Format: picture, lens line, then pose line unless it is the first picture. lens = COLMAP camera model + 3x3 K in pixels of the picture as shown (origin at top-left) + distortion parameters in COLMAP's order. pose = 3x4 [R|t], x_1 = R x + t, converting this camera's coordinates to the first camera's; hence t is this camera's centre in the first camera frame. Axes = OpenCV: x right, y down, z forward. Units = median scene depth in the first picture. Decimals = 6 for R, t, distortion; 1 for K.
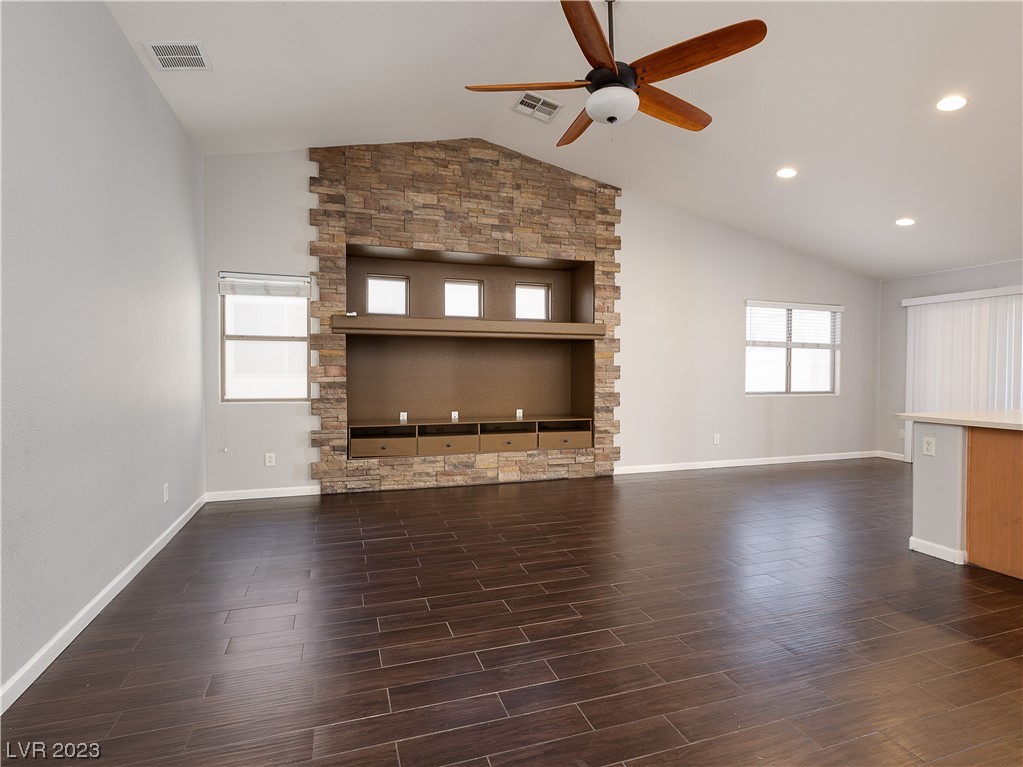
lens RADIAL K [[527.0, 0, 537.1], [0, 527.0, 380.2], [0, 0, 1]] dist [-0.004603, -0.000551]
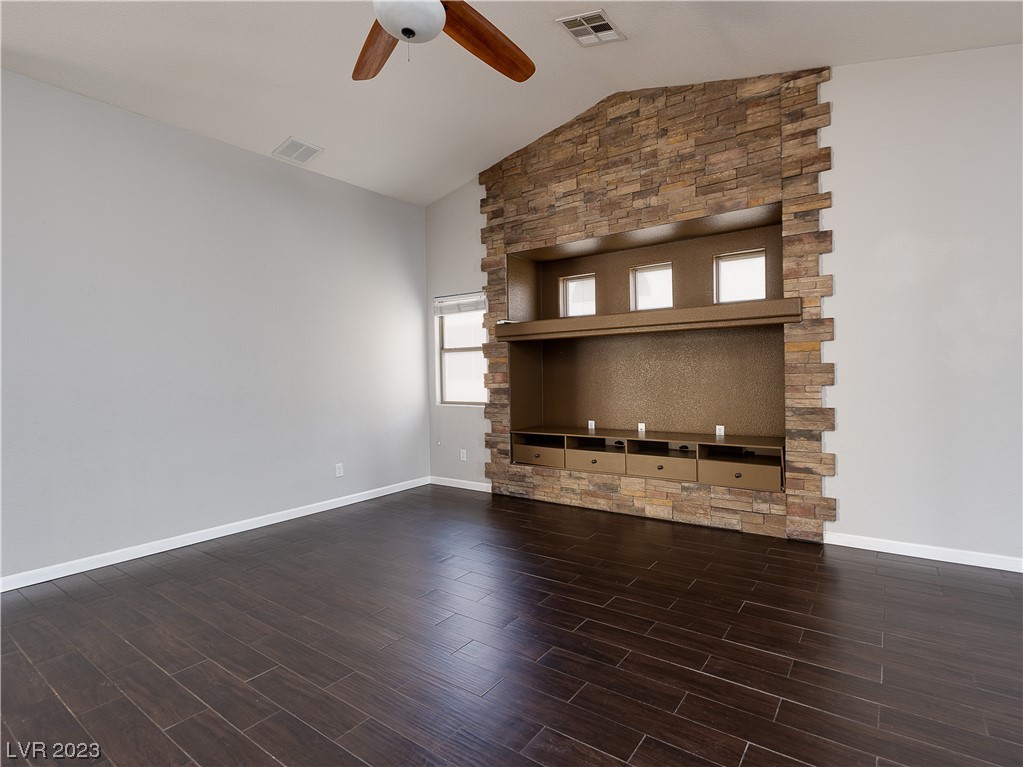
lens RADIAL K [[527.0, 0, 537.1], [0, 527.0, 380.2], [0, 0, 1]] dist [-0.004603, -0.000551]
pose [[0.596889, -0.004281, -0.802312, 0.468939], [0.004610, 0.999988, -0.001906, -0.009229], [0.802310, -0.002561, 0.596902, 0.404810]]
